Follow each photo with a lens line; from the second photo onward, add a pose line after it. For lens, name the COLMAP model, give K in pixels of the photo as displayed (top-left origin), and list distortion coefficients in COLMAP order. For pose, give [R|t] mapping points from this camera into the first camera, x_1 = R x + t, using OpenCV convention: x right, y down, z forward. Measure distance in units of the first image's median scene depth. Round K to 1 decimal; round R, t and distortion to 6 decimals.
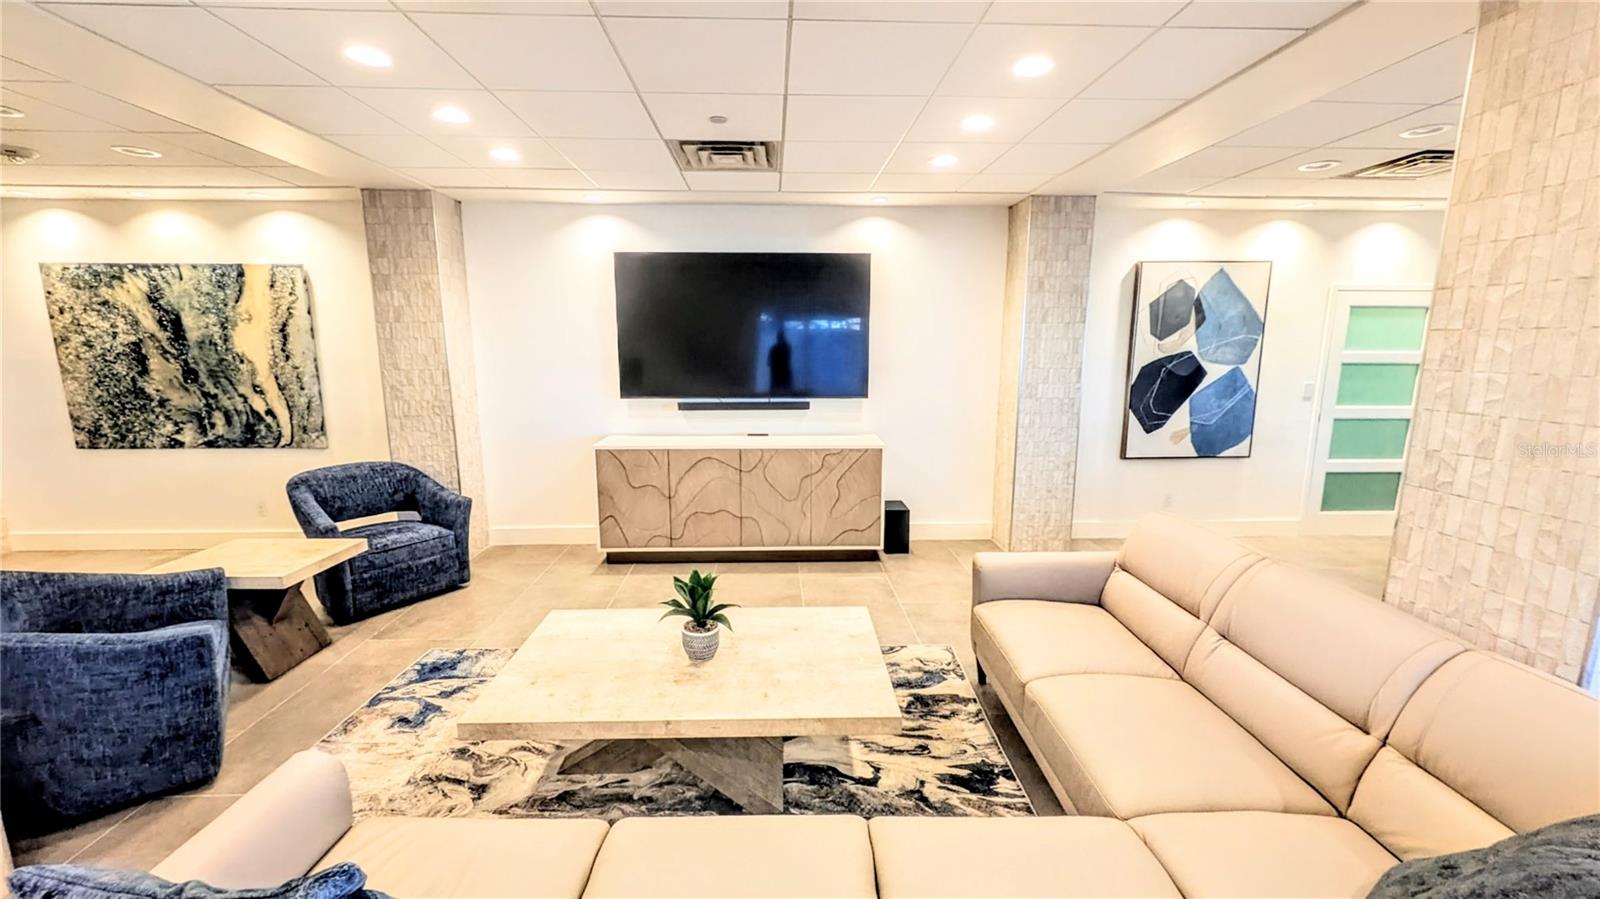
lens RADIAL K [[619.1, 0, 800.3], [0, 619.1, 453.8], [0, 0, 1]] dist [-0.001747, 0.000241]
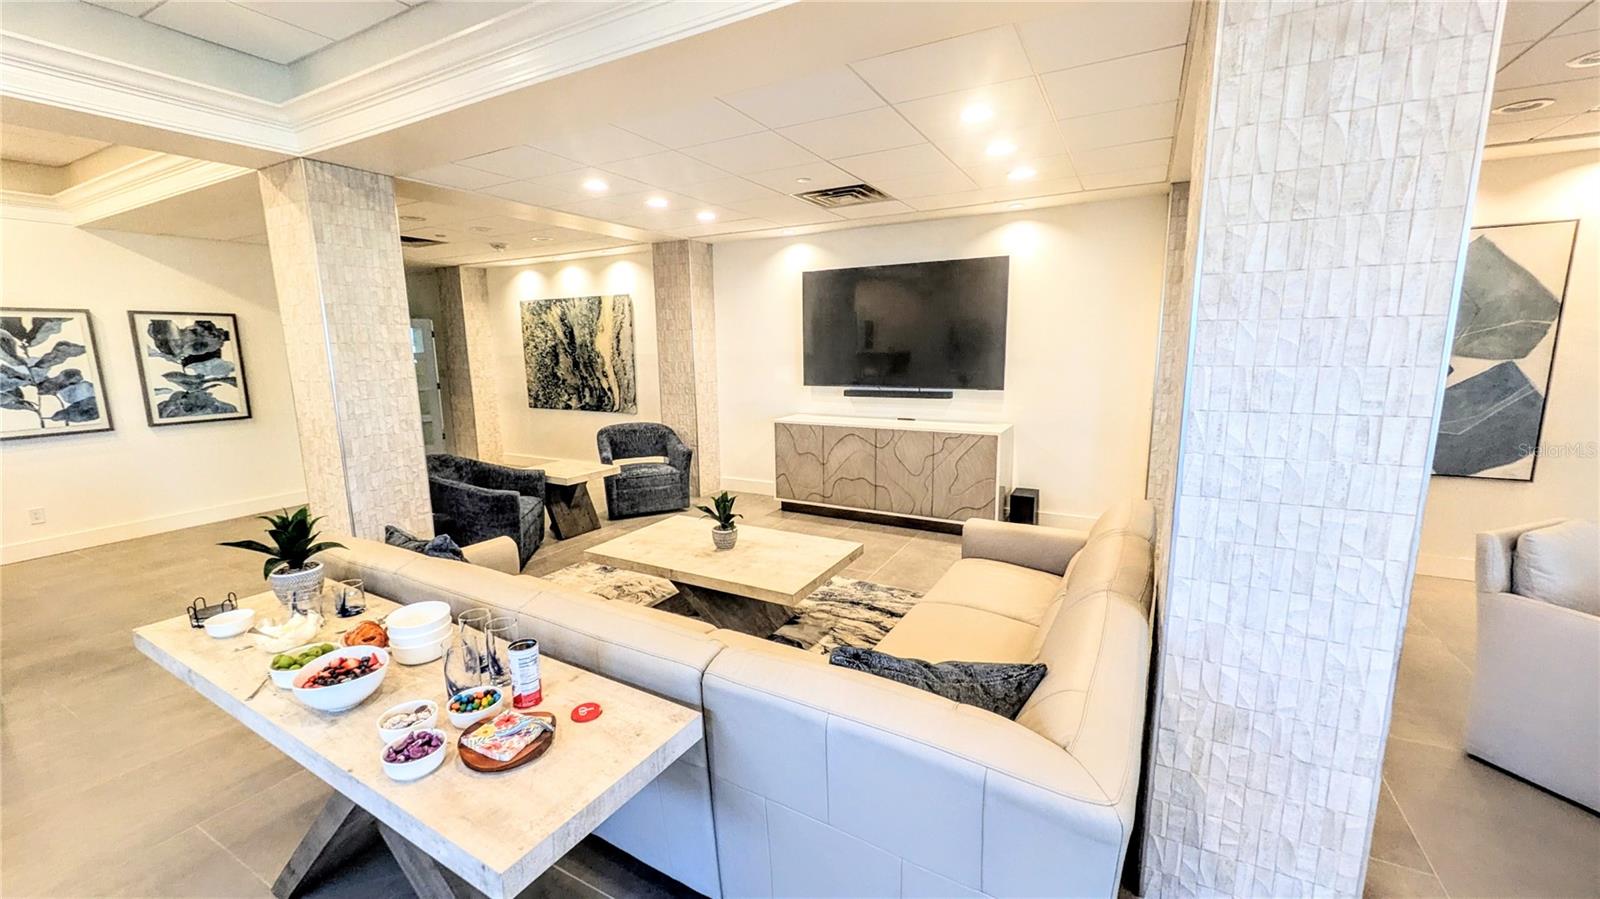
lens RADIAL K [[619.1, 0, 801.3], [0, 619.1, 451.3], [0, 0, 1]] dist [-0.001747, 0.000241]
pose [[0.861208, 0.074794, -0.502720, 0.374787], [-0.073160, 0.997055, 0.023011, 0.019053], [0.502960, 0.016962, 0.864143, -0.115426]]
